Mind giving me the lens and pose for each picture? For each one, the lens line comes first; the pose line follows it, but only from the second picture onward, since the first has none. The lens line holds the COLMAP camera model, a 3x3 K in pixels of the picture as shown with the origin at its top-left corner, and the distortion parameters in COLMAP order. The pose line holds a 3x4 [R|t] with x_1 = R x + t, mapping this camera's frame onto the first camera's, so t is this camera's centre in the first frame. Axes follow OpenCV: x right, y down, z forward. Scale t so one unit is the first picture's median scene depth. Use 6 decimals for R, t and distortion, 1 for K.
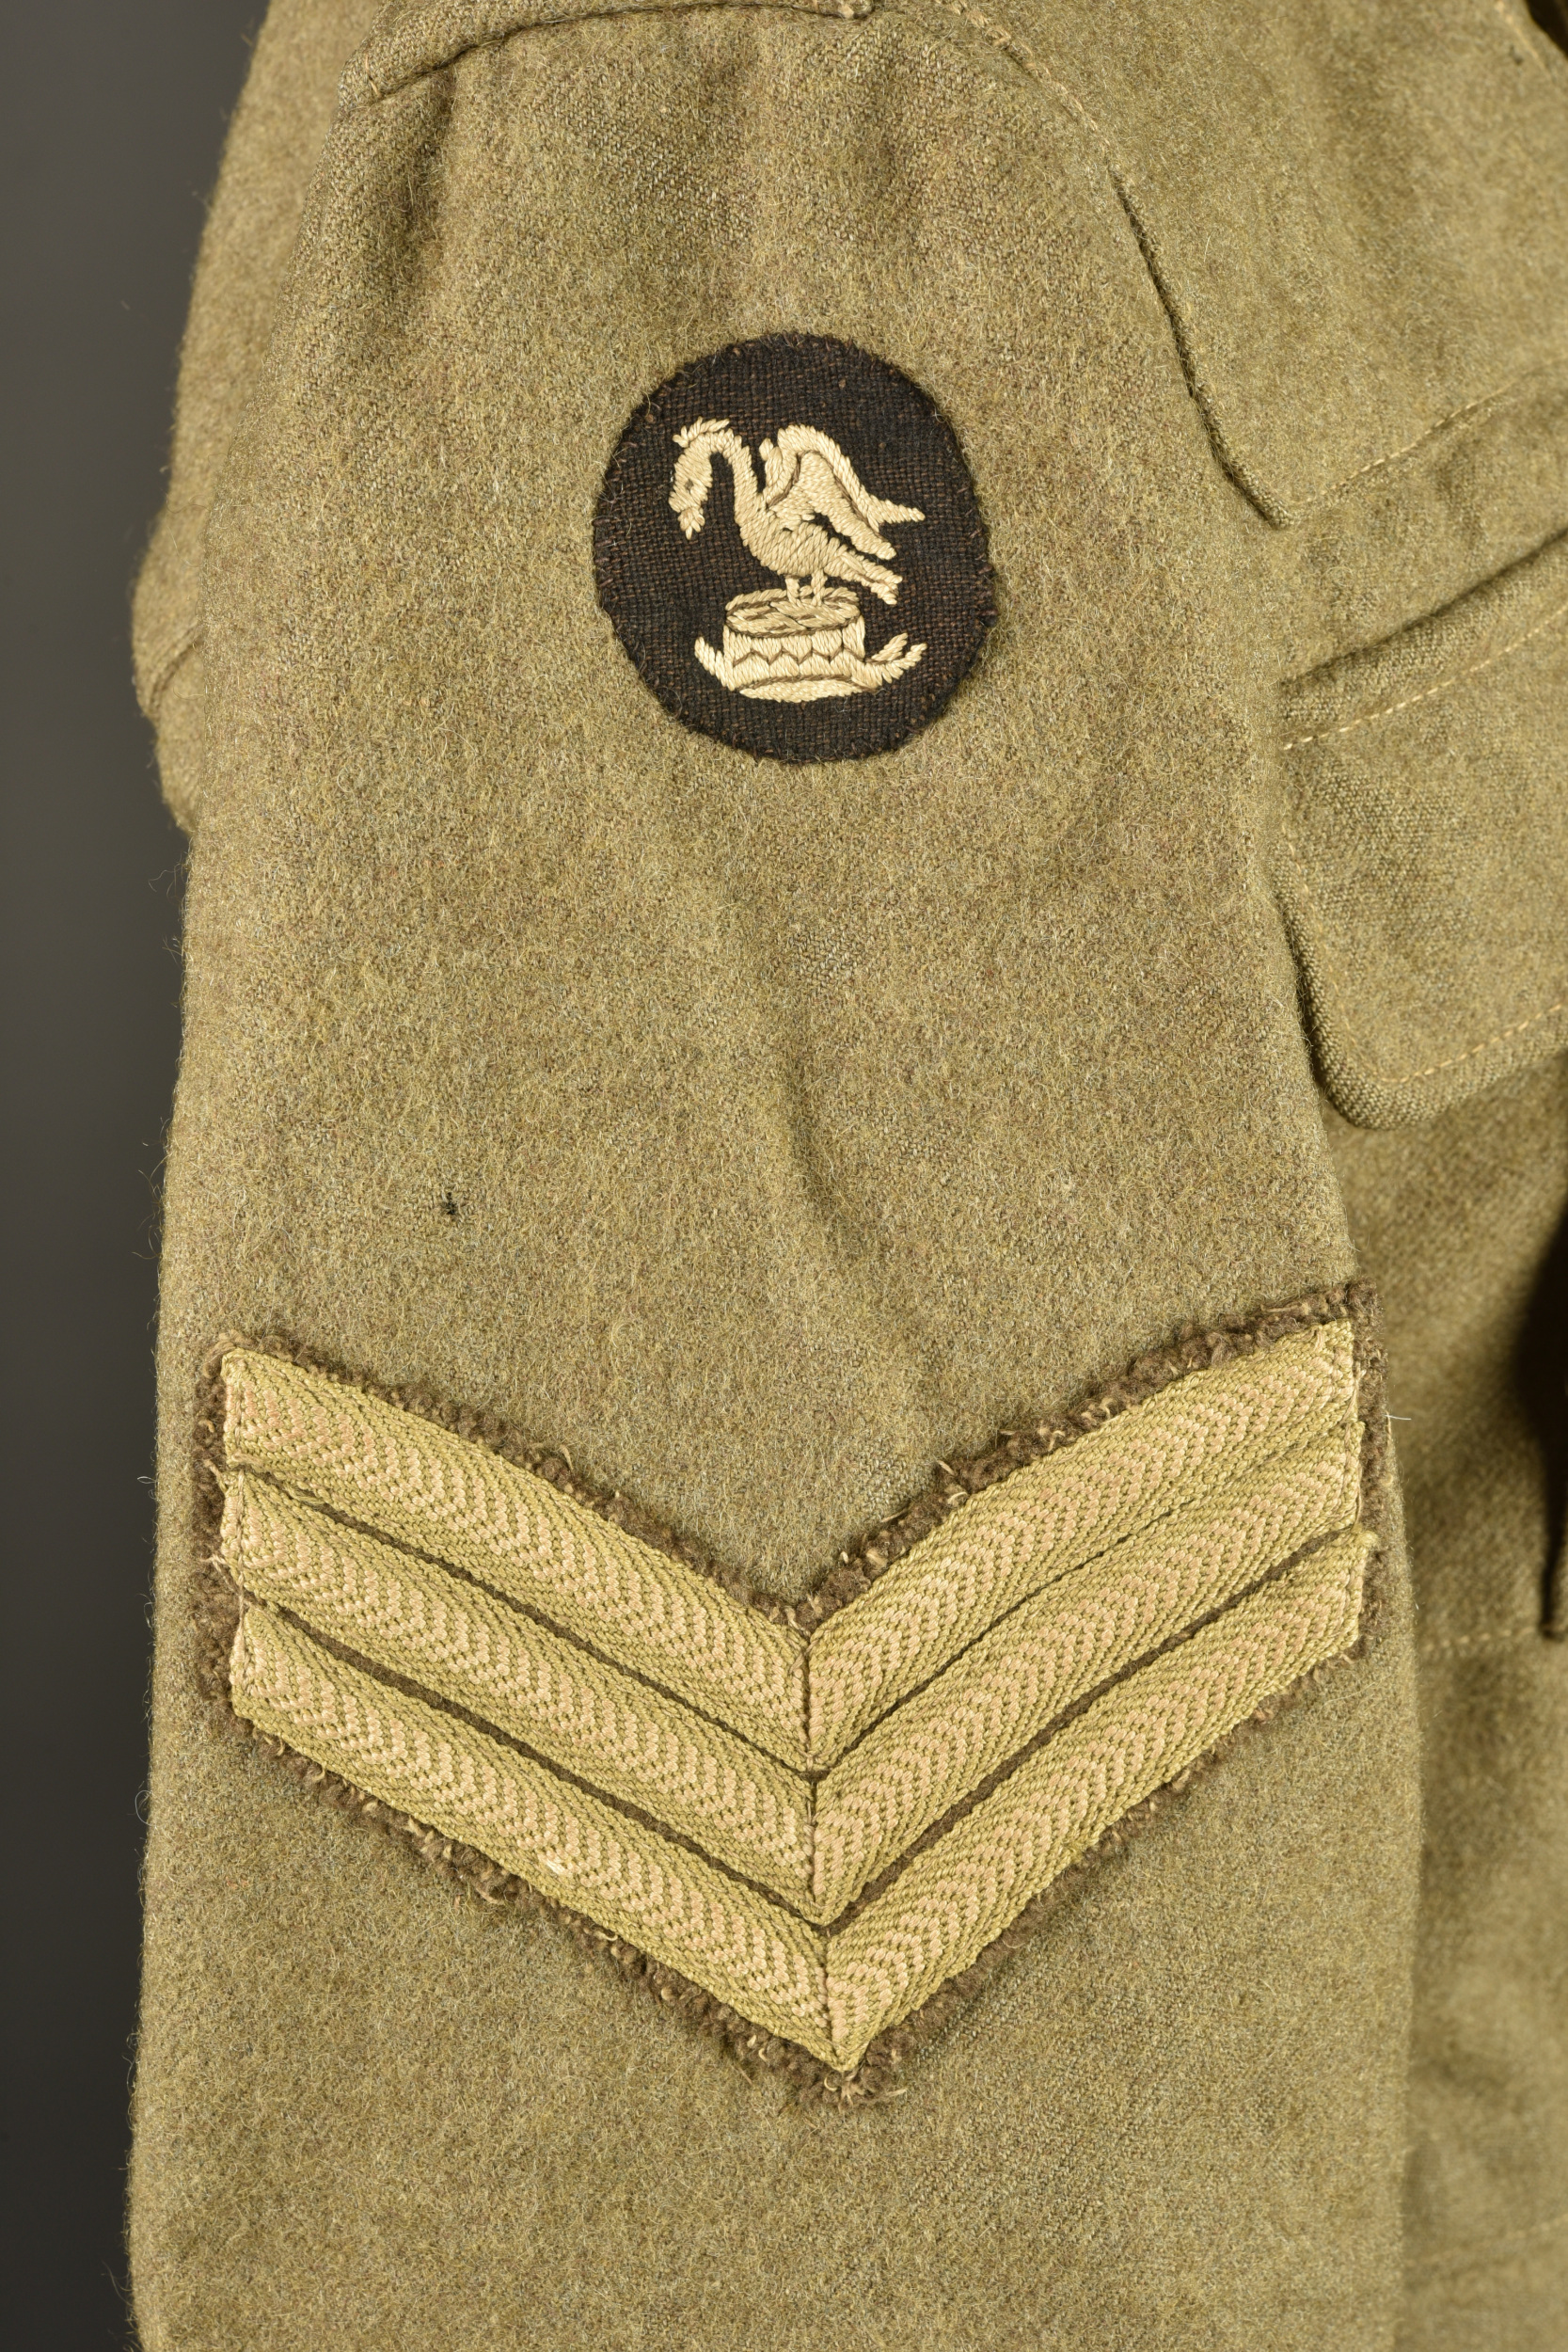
lens RADIAL K [[4097.7, 0, 781.4], [0, 4097.7, 1194.3], [0, 0, 1]] dist [0.019950, 0.000000]
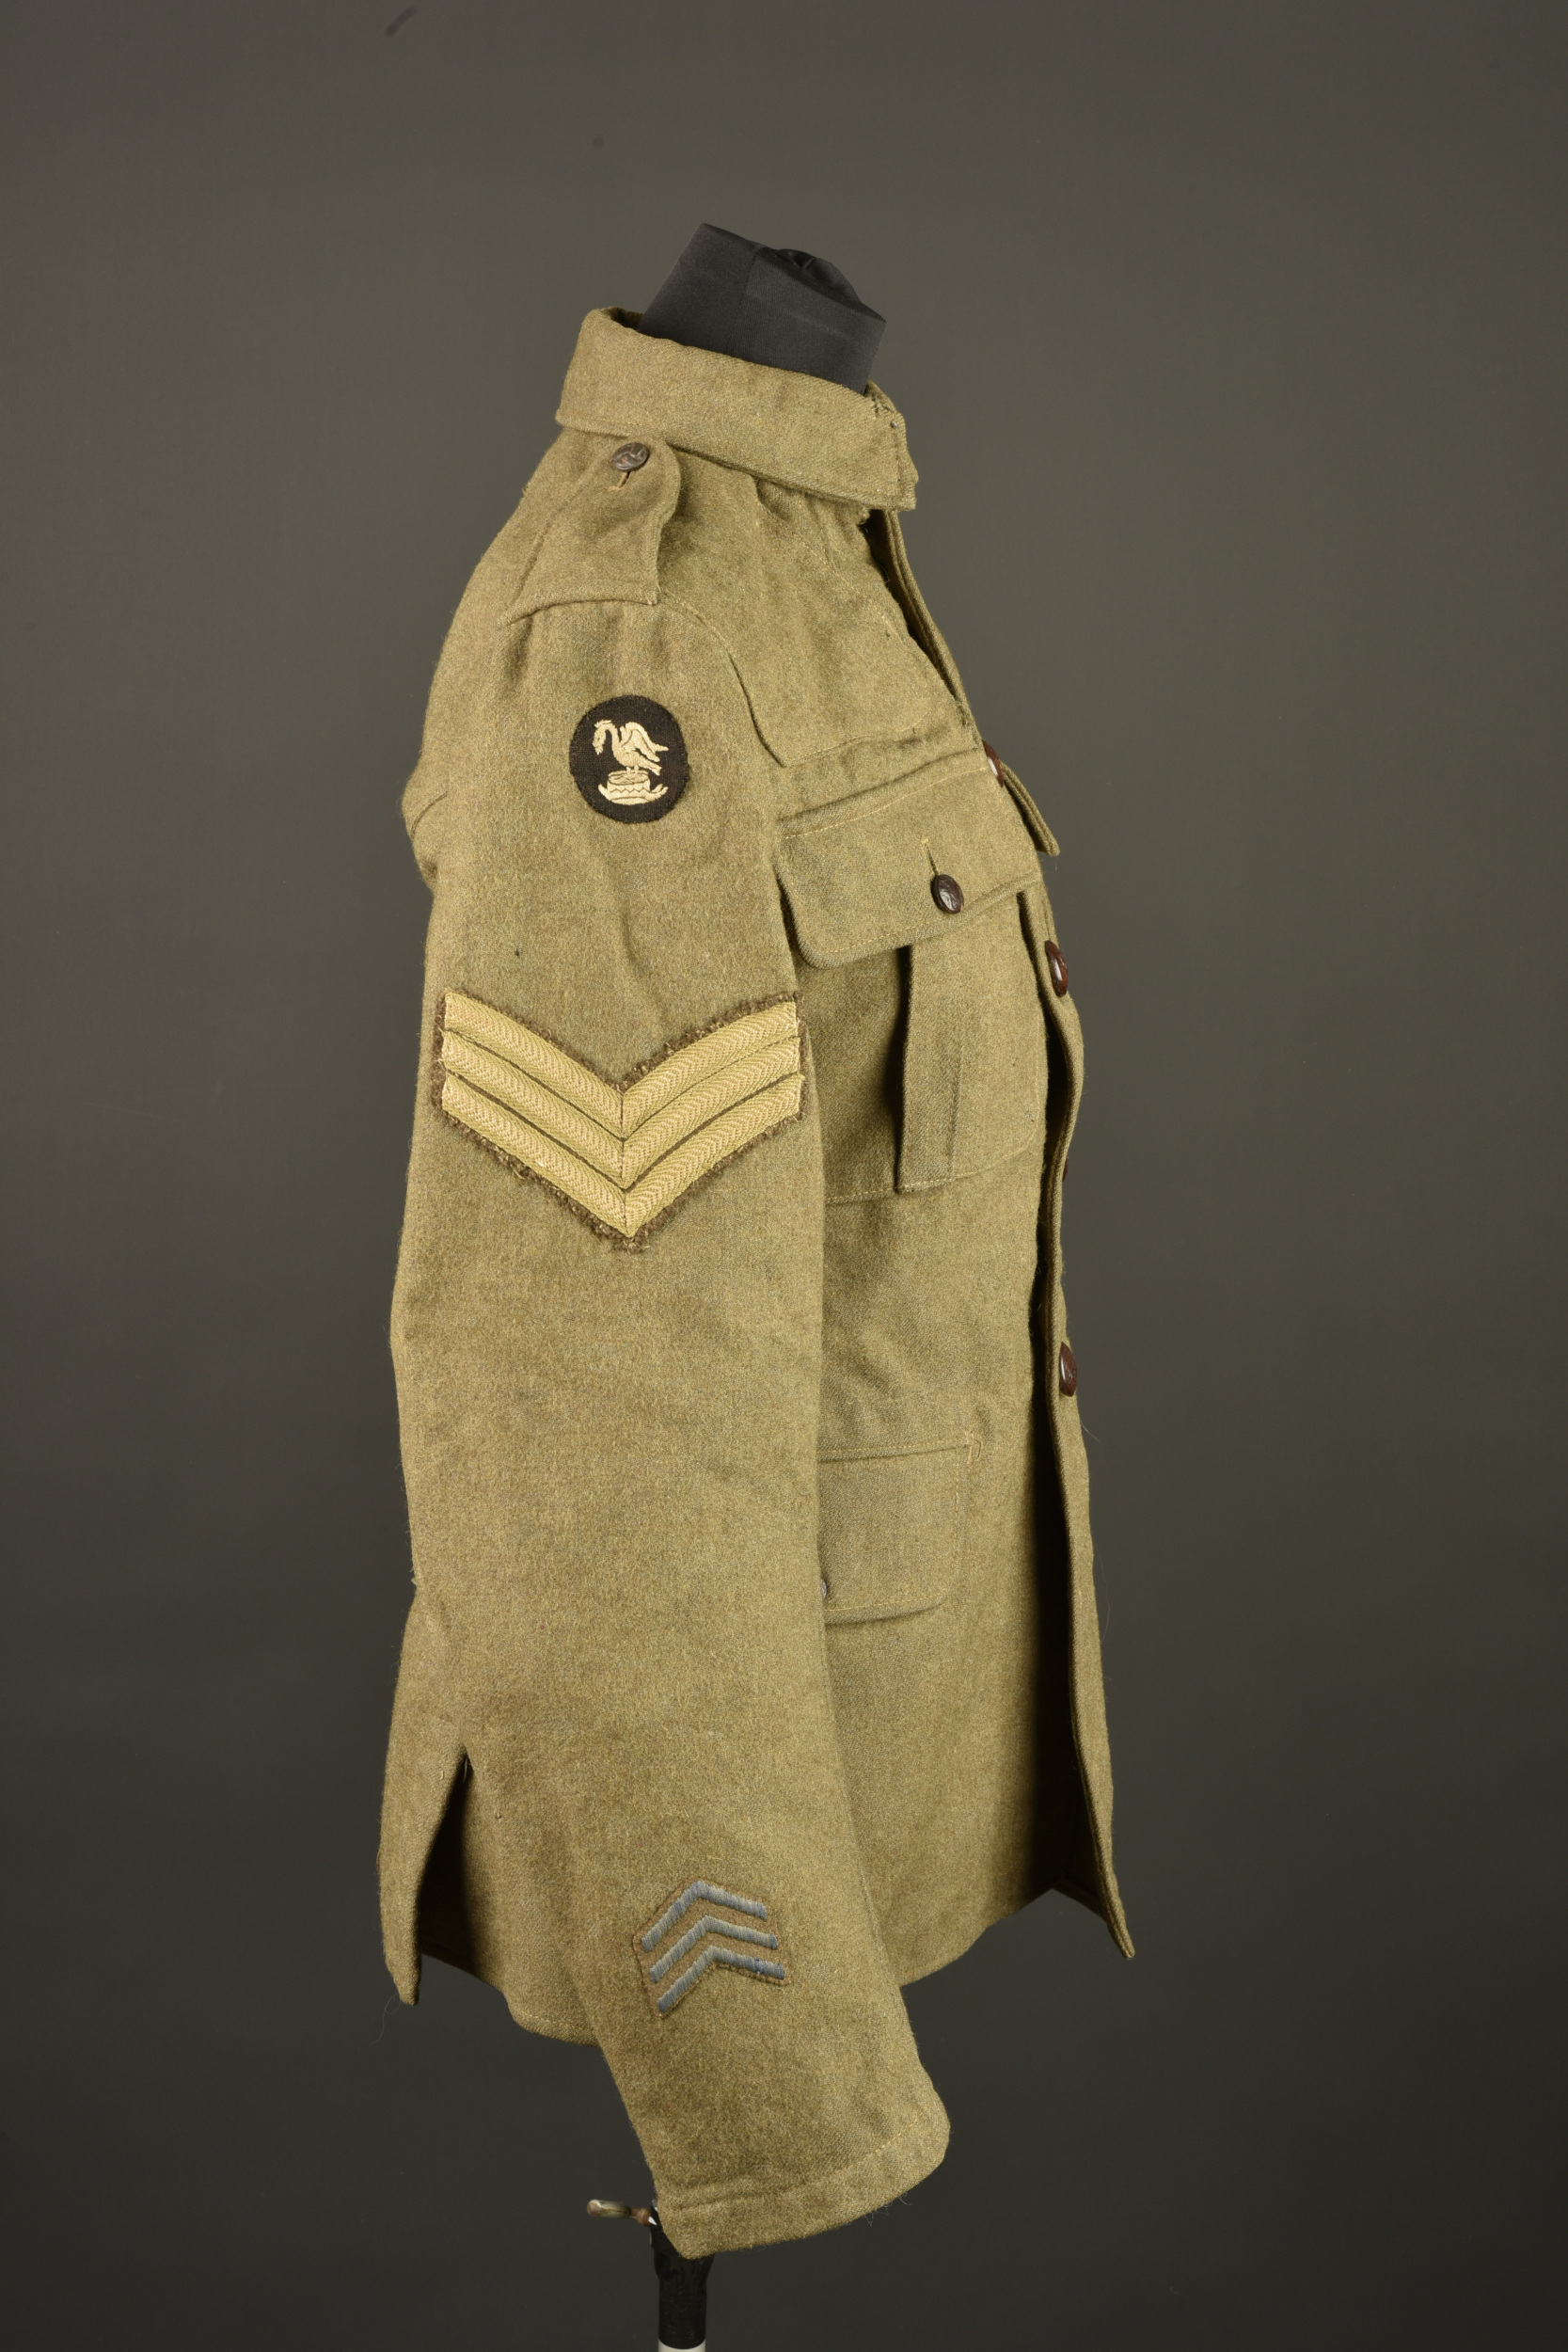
lens RADIAL K [[4097.7, 0, 789.1], [0, 4097.7, 1173.6], [0, 0, 1]] dist [0.019950, 0.000000]
pose [[0.999166, 0.032991, 0.024074, 0.061269], [-0.028580, 0.985898, -0.164889, 0.694028], [-0.029175, 0.164064, 0.986018, -2.149481]]
